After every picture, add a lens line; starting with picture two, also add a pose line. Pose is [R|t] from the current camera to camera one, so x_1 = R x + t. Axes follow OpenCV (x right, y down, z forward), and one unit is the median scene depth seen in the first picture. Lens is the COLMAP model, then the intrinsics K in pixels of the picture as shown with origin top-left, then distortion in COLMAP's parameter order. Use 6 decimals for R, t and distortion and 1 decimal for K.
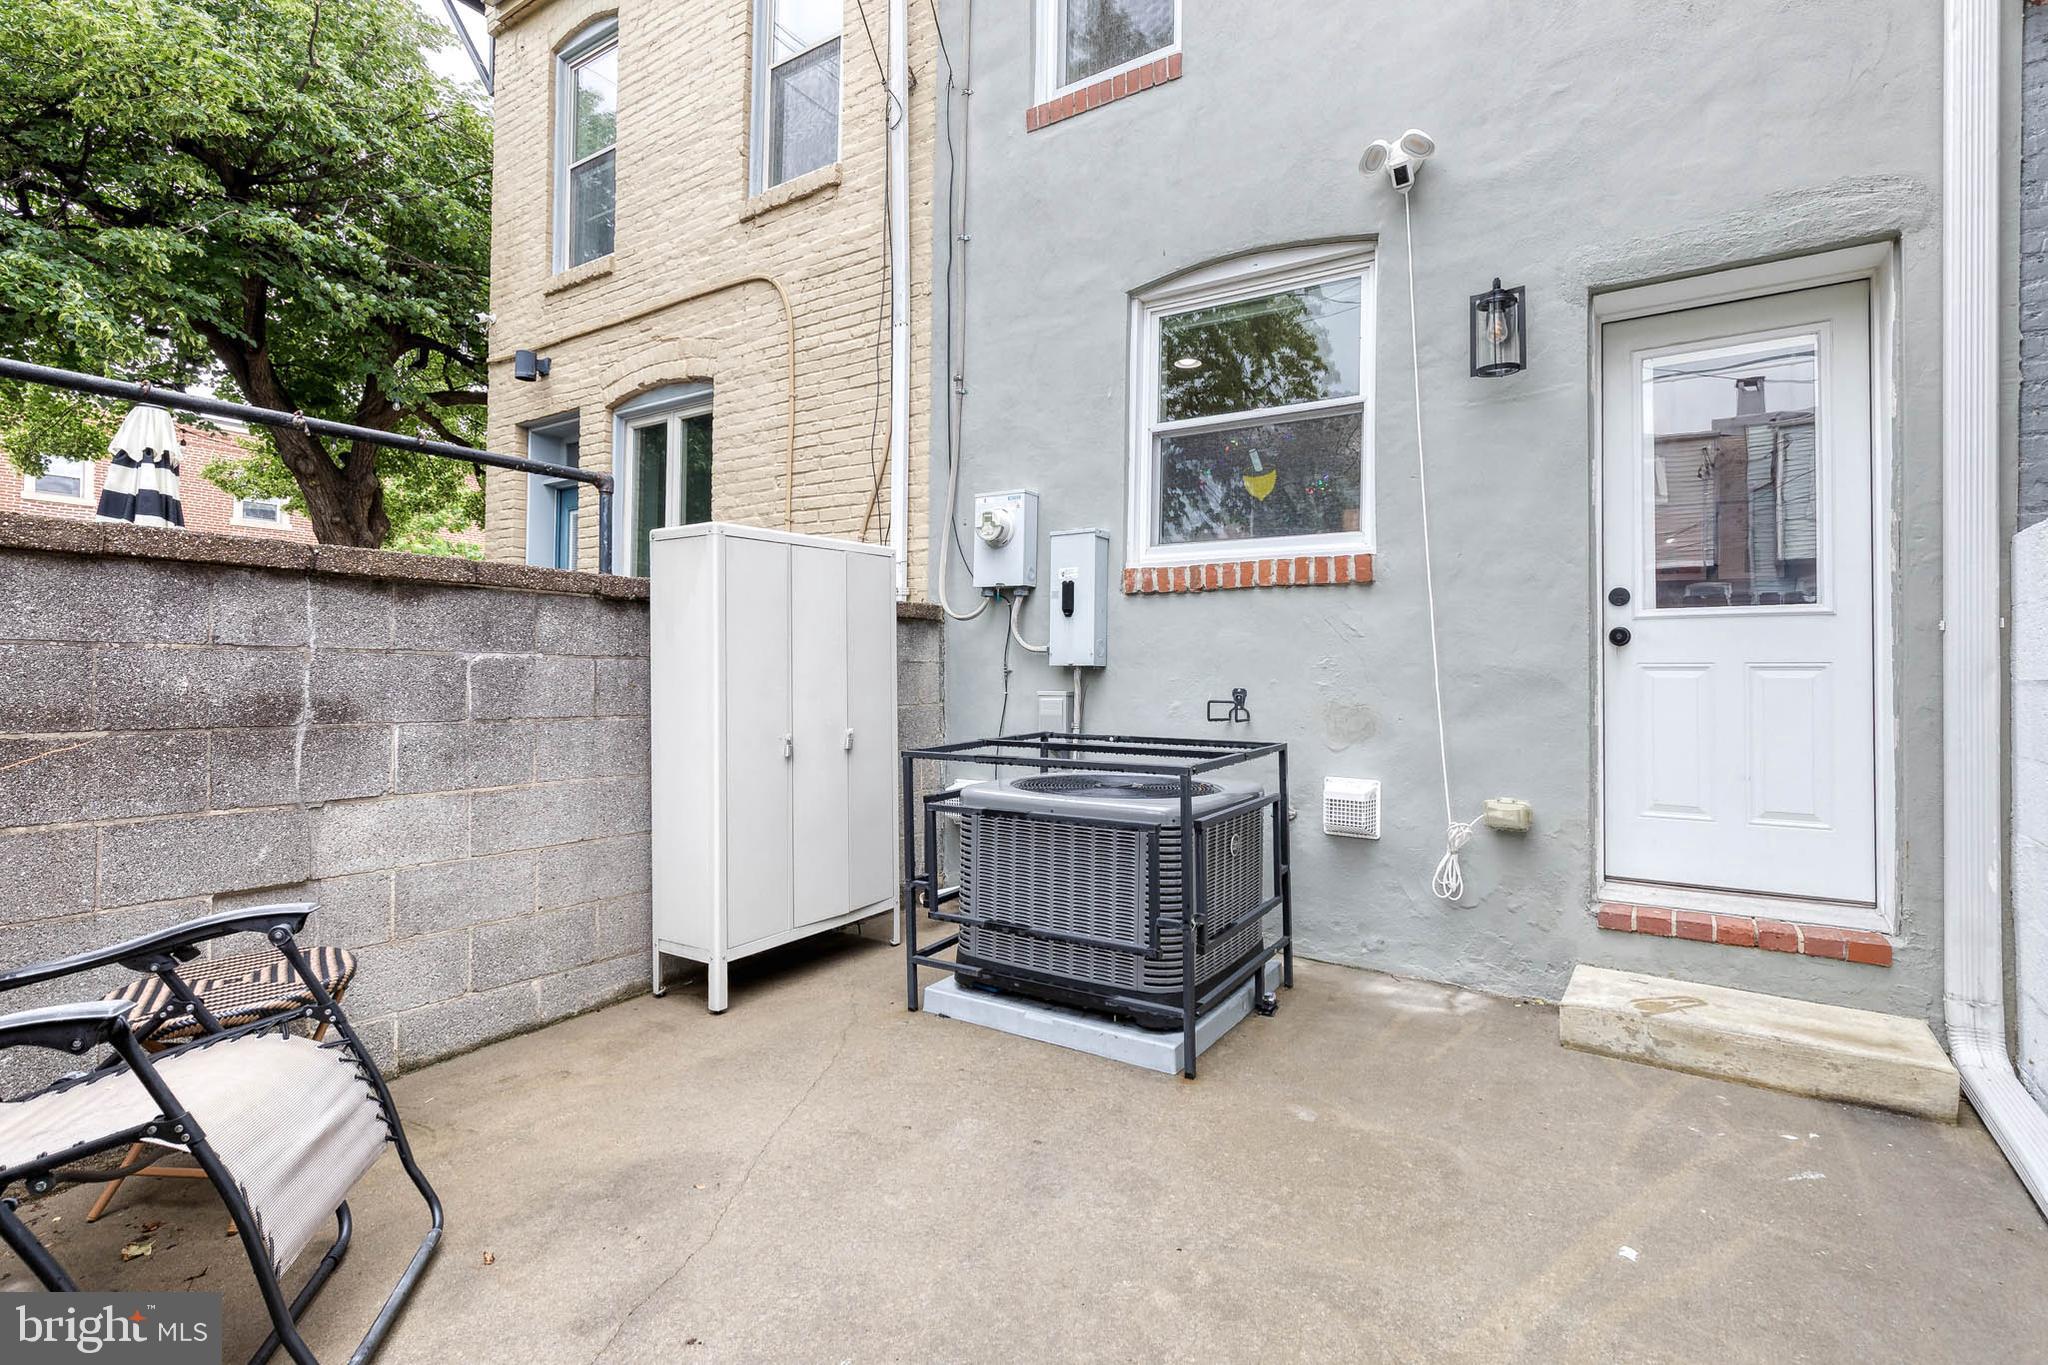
lens RADIAL K [[975.4, 0, 1034.3], [0, 975.4, 668.4], [0, 0, 1]] dist [0.000132, -0.000295]
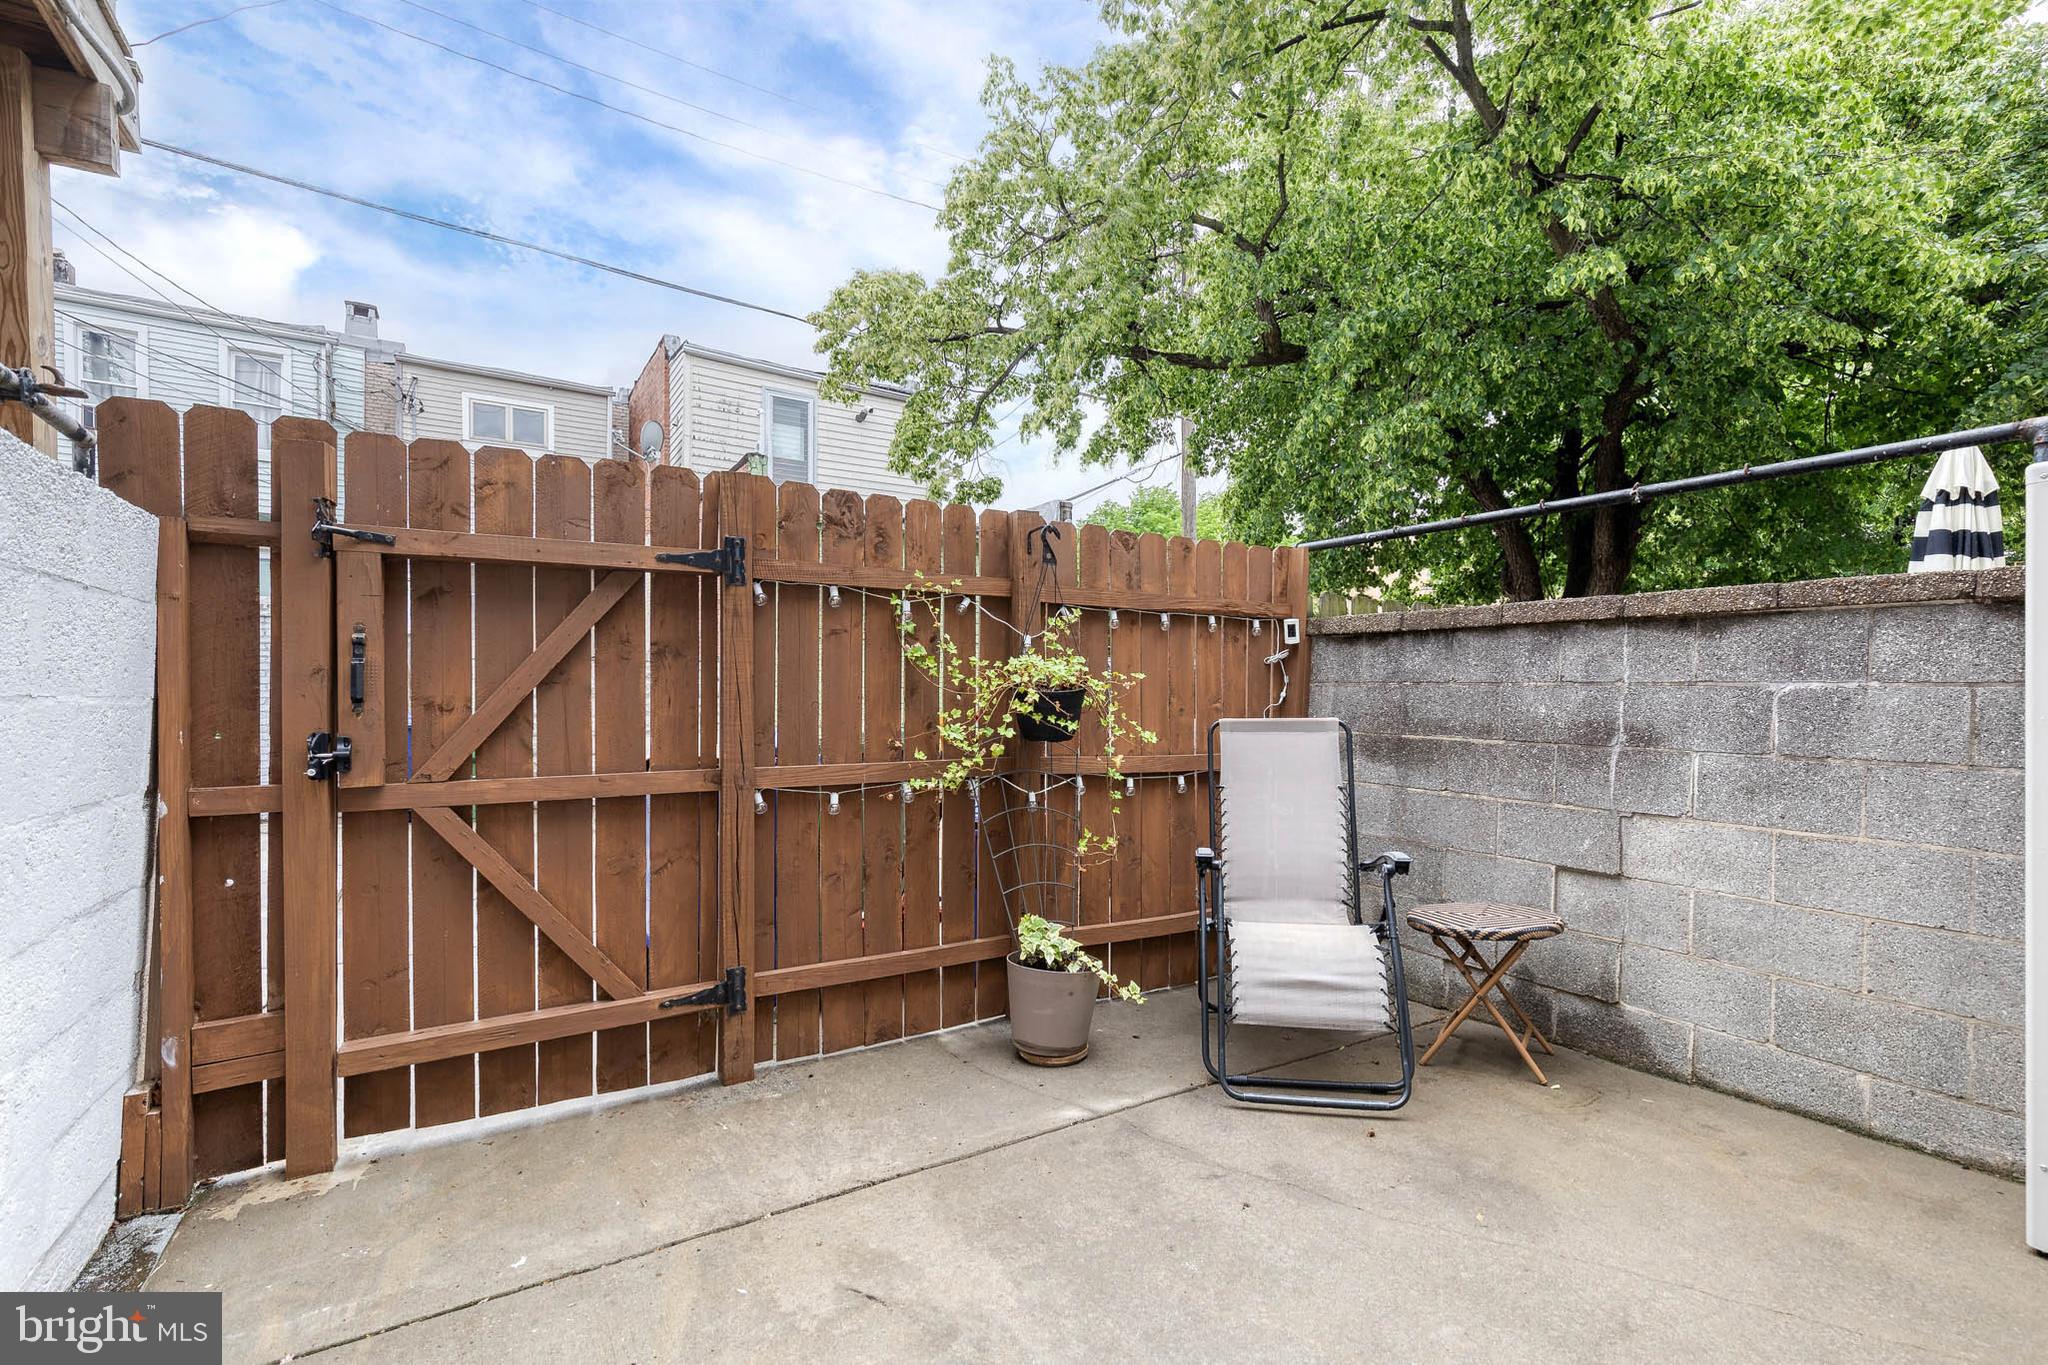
lens RADIAL K [[934.7, 0, 1029.6], [0, 934.7, 698.0], [0, 0, 1]] dist [0.002891, -0.000729]
pose [[-0.424149, 0.002283, -0.905590, 0.570800], [0.002710, 0.999996, 0.001252, -0.005027], [0.905589, -0.001923, -0.424153, 0.776955]]
